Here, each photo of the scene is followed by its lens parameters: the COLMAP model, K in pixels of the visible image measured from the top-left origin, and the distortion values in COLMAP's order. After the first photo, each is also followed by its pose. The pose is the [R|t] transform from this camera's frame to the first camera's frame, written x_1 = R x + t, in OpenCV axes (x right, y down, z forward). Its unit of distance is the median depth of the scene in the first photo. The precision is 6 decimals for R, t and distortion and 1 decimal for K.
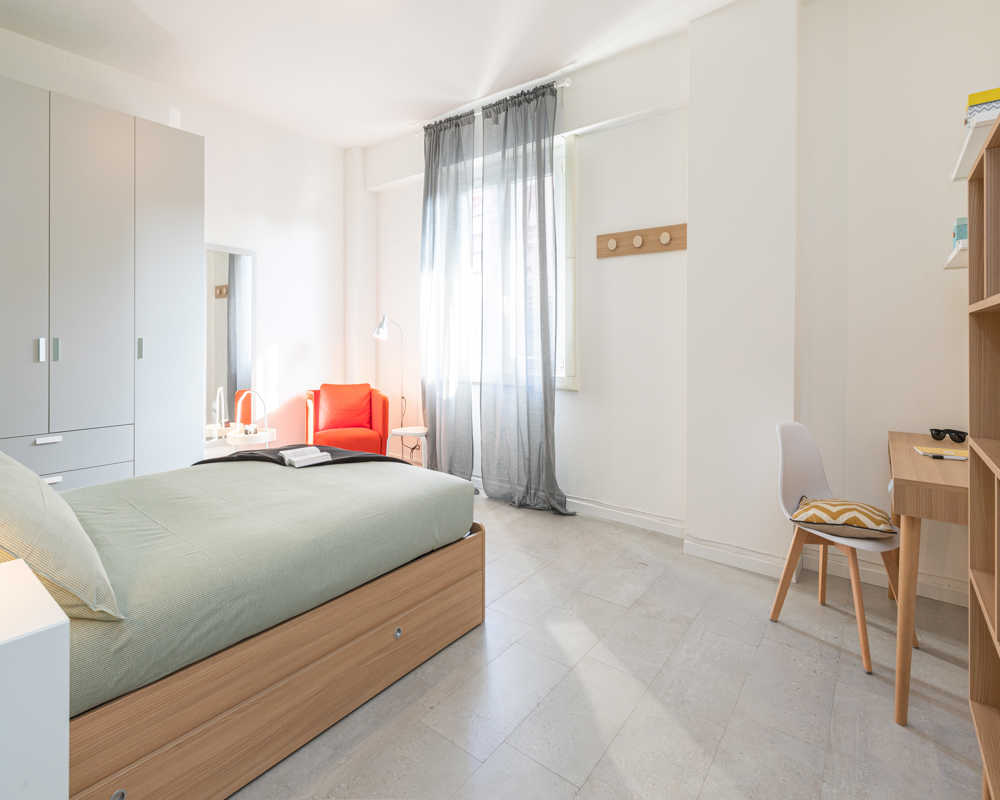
lens RADIAL K [[502.2, 0, 498.1], [0, 502.2, 339.8], [0, 0, 1]] dist [-0.001596, -0.000307]
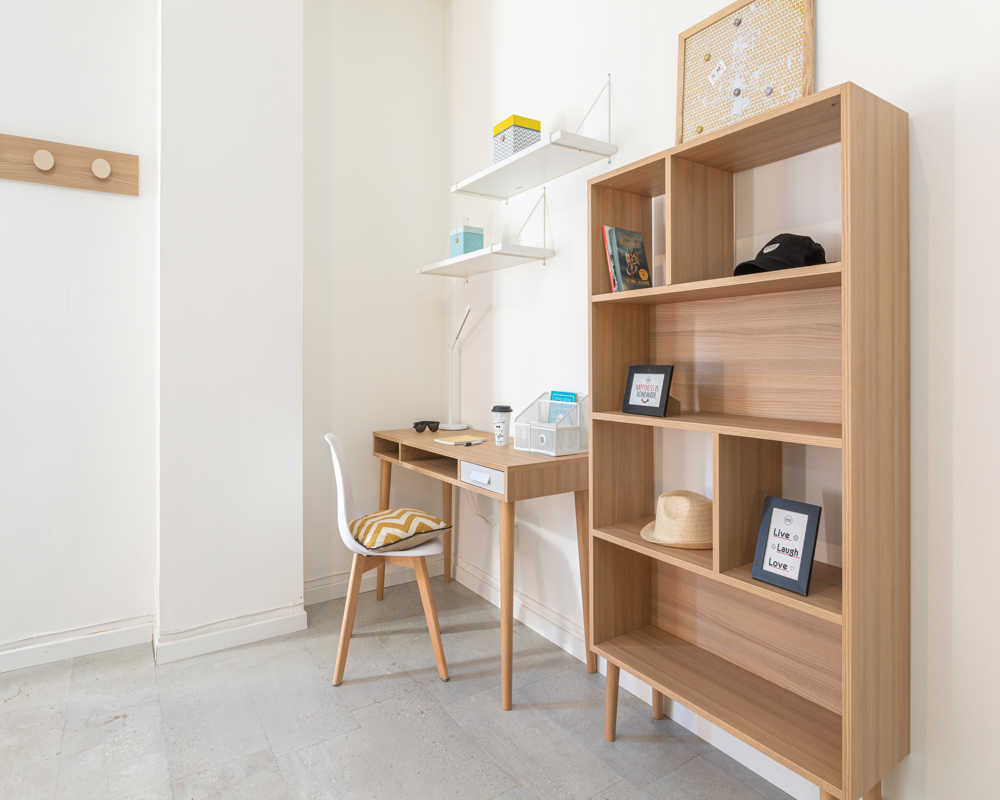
lens RADIAL K [[553.7, 0, 499.3], [0, 553.7, 355.5], [0, 0, 1]] dist [-0.002543, 0.000171]
pose [[0.361181, -0.001900, 0.932494, -0.175963], [0.002575, 0.999996, 0.001041, 0.037168], [-0.932492, 0.002025, 0.361185, 0.442818]]
